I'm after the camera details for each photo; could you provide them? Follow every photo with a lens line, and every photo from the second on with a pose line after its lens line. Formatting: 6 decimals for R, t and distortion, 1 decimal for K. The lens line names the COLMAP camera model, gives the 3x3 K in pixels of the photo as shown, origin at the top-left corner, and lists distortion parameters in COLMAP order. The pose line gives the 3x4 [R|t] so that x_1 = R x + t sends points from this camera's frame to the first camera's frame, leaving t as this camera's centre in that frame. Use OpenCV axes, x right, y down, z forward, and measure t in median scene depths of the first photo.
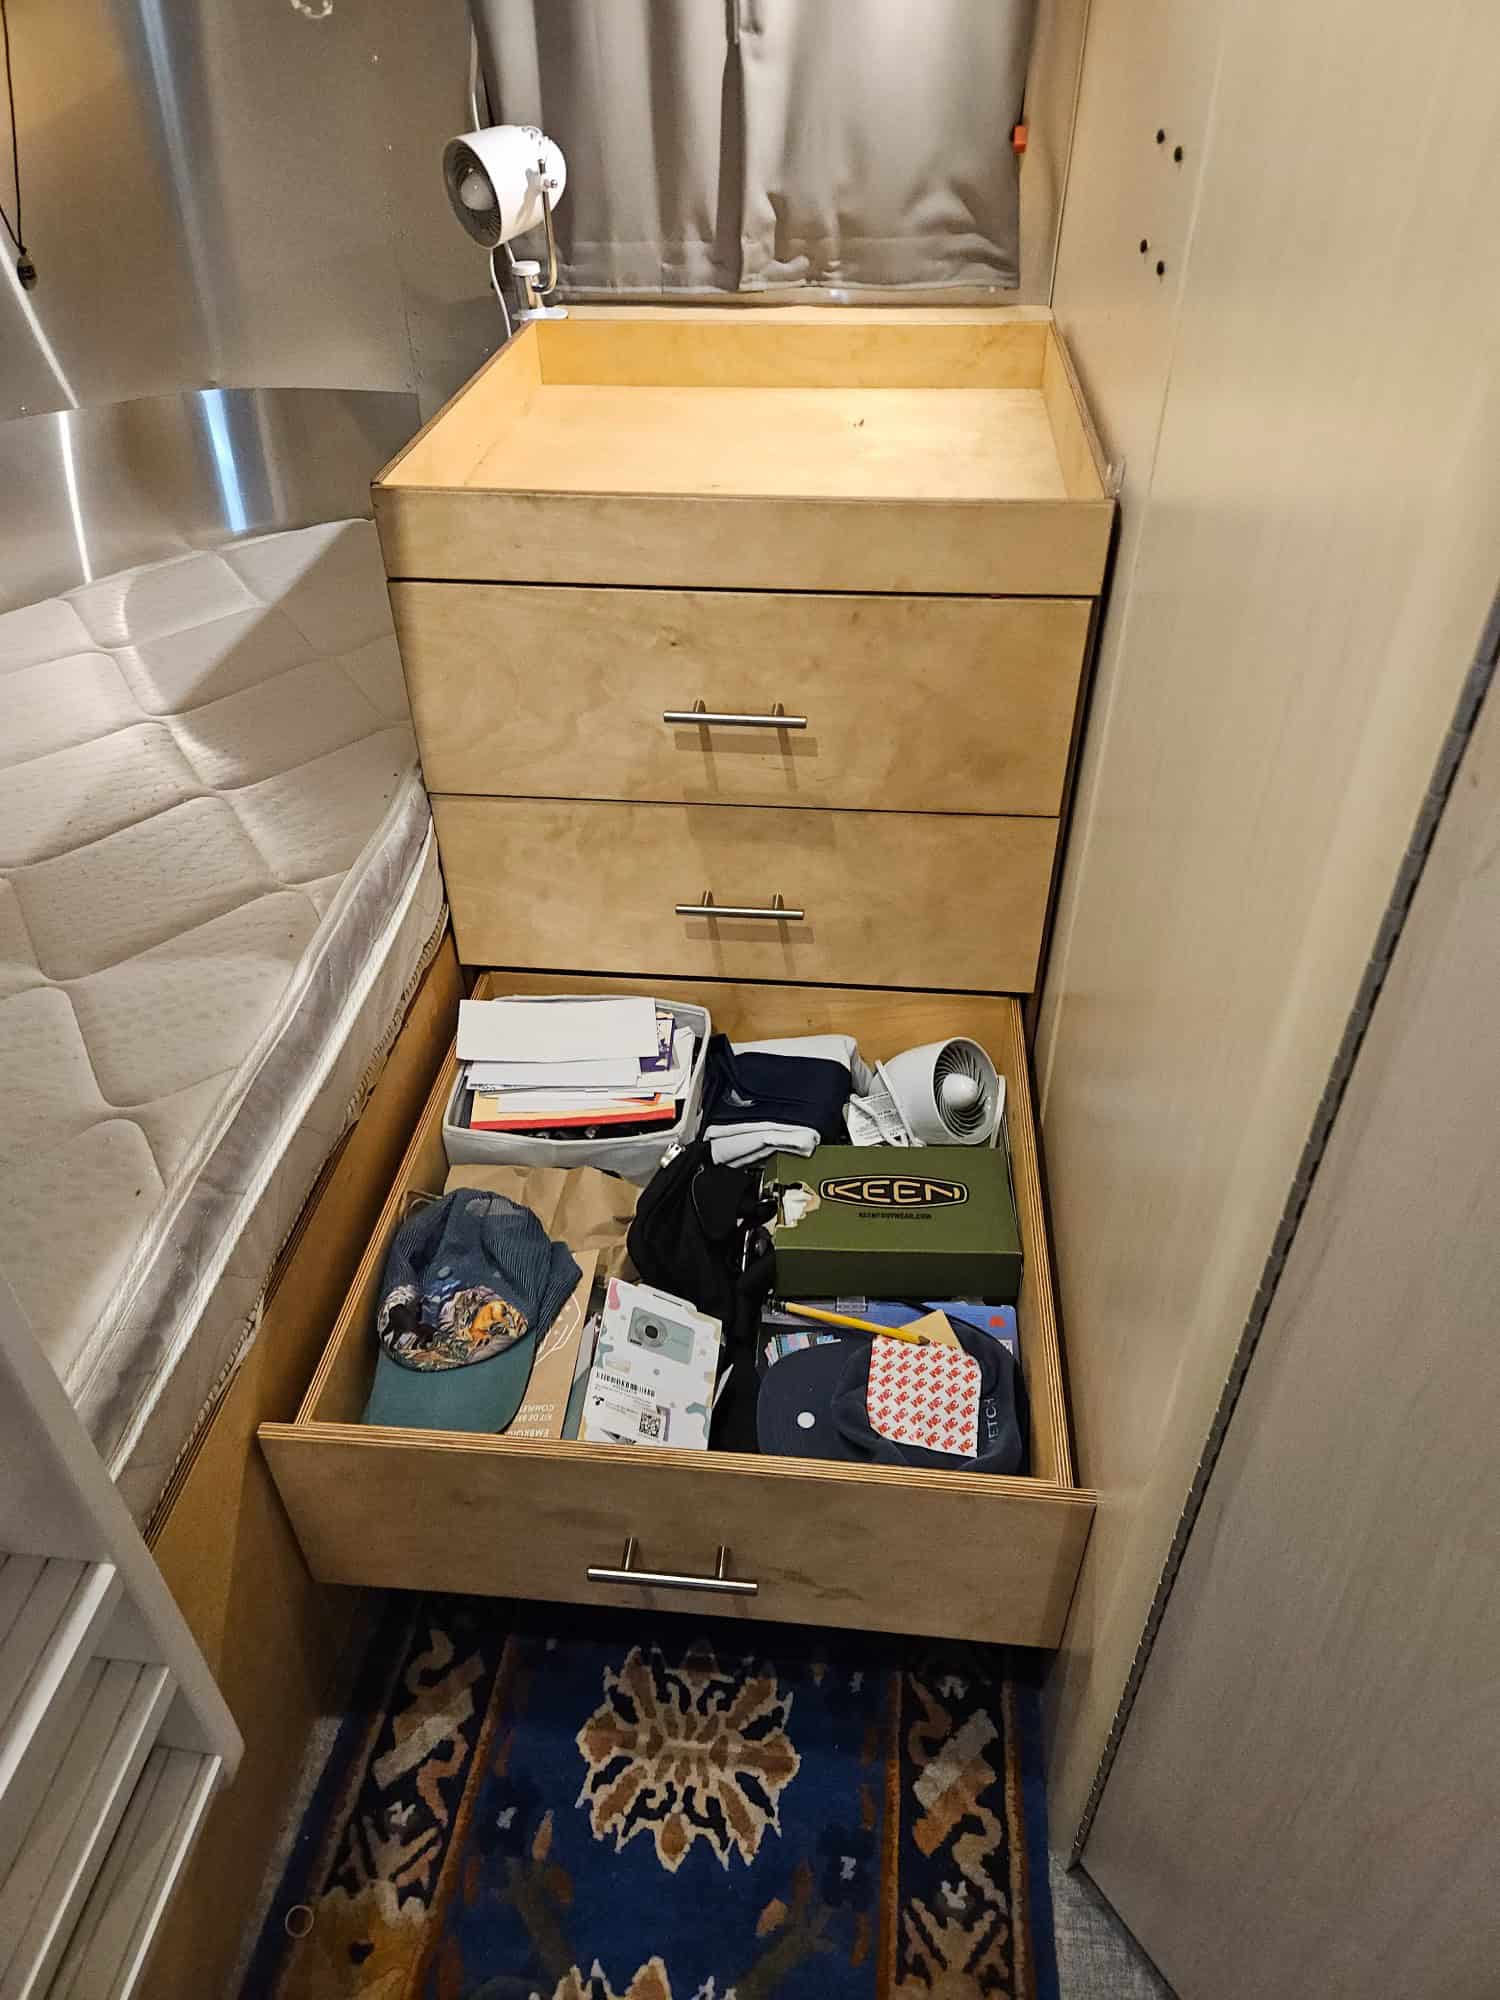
lens RADIAL K [[1332.7, 0, 755.6], [0, 1332.7, 979.2], [0, 0, 1]] dist [0.078771, -0.075912]
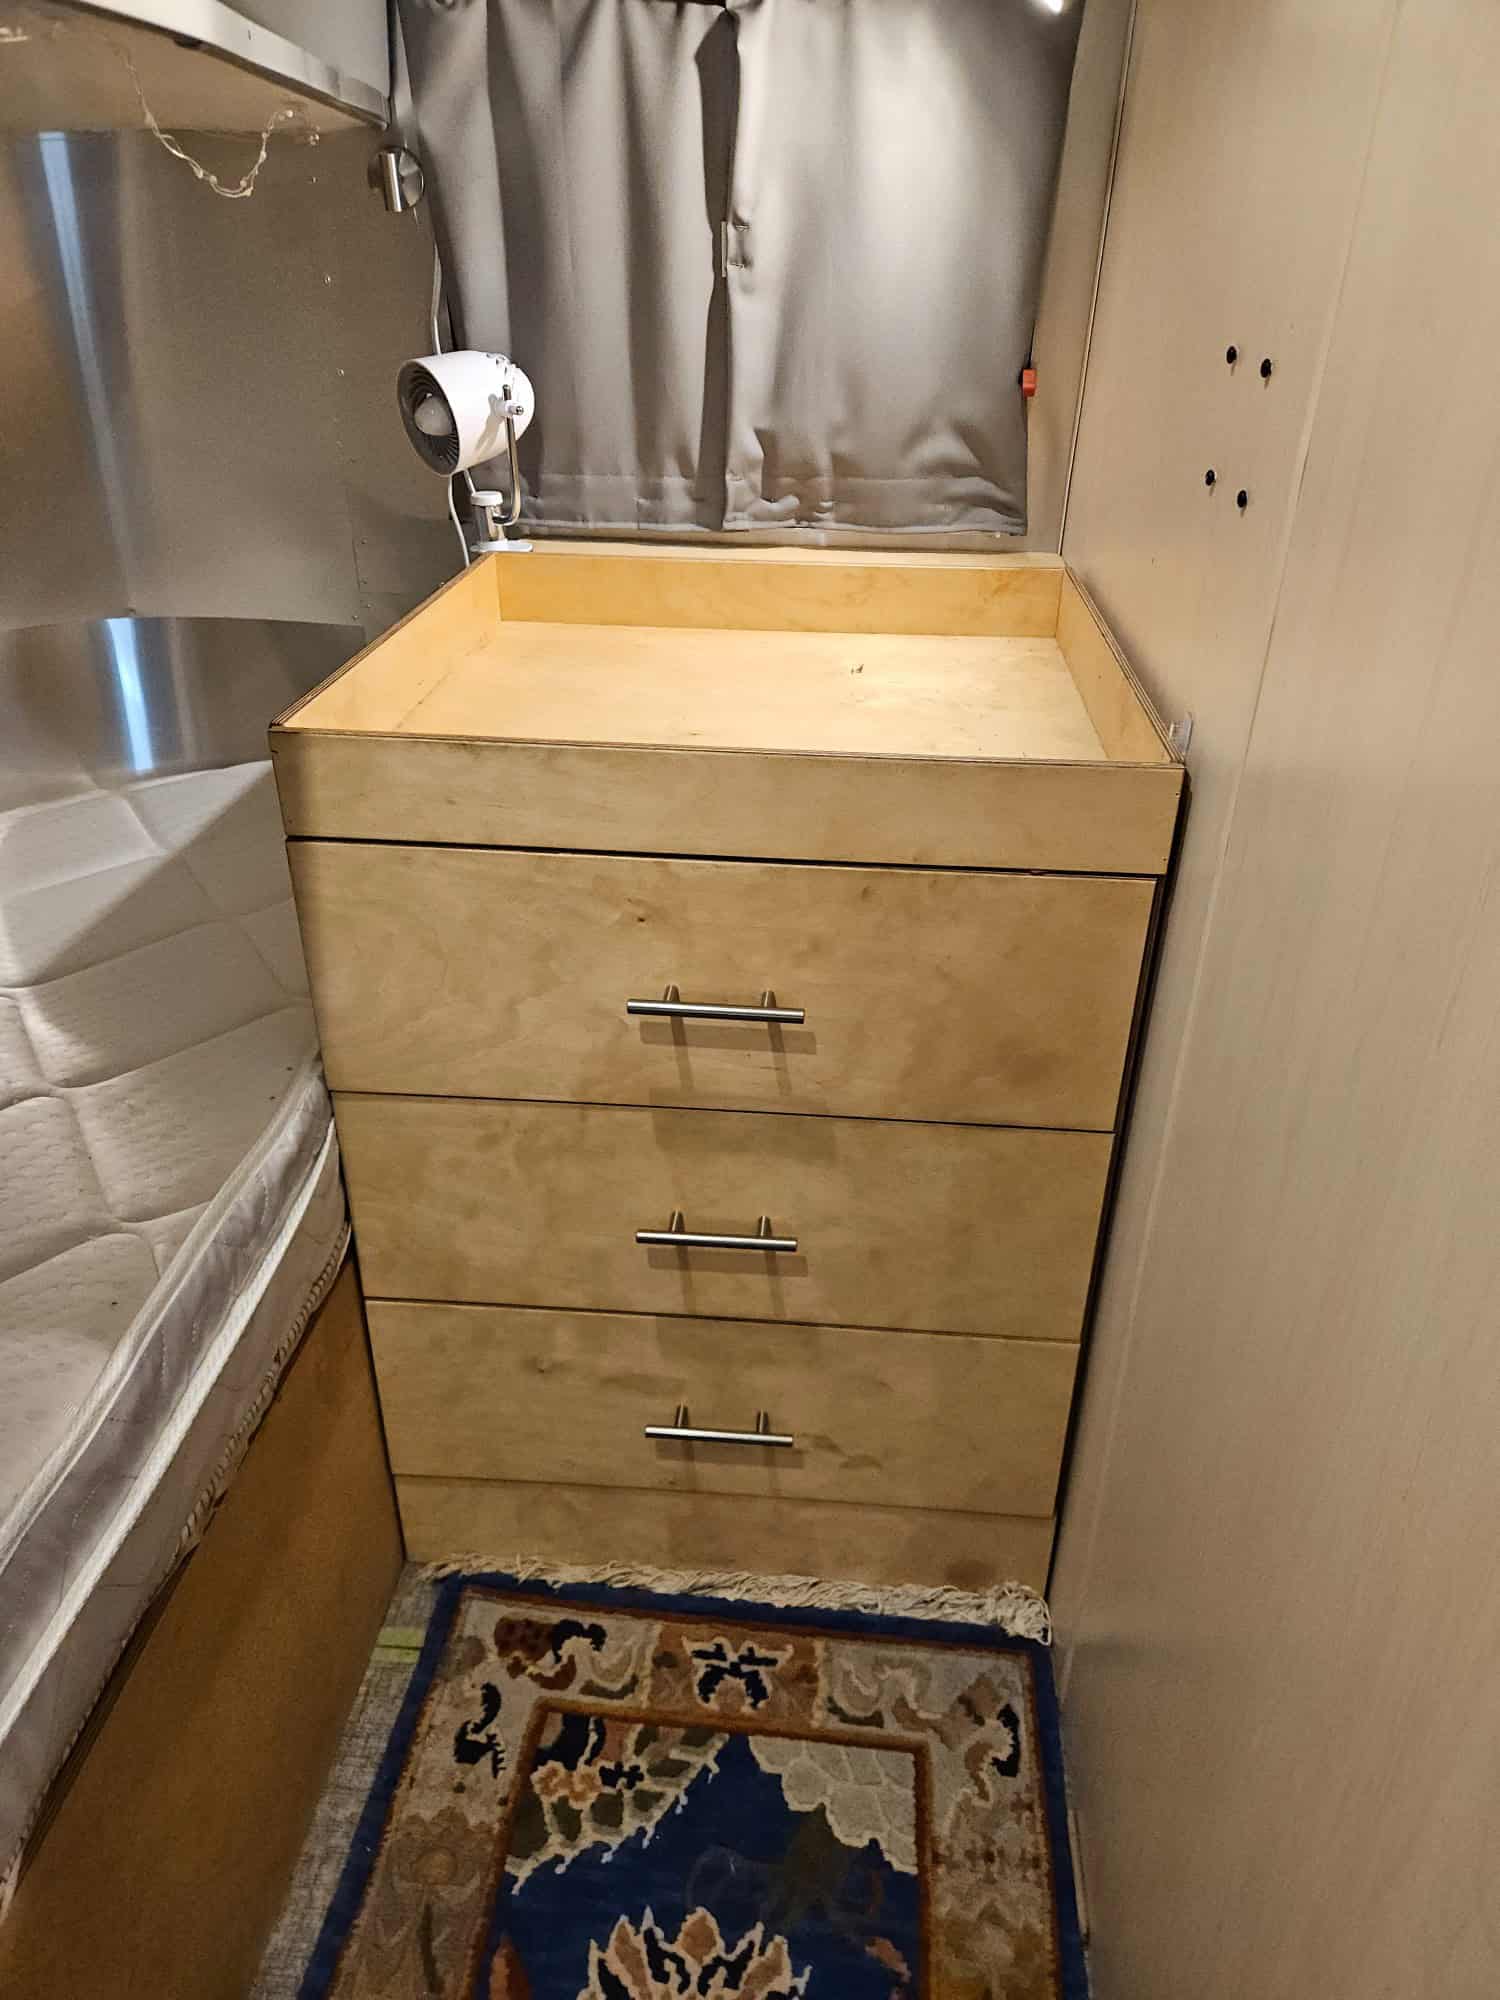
lens RADIAL K [[1348.9, 0, 772.3], [0, 1348.9, 1001.0], [0, 0, 1]] dist [0.063551, -0.059999]
pose [[0.999236, 0.013302, 0.036760, -0.010399], [-0.007669, 0.988757, -0.149333, -0.074051], [-0.038333, 0.148937, 0.988103, 0.181824]]
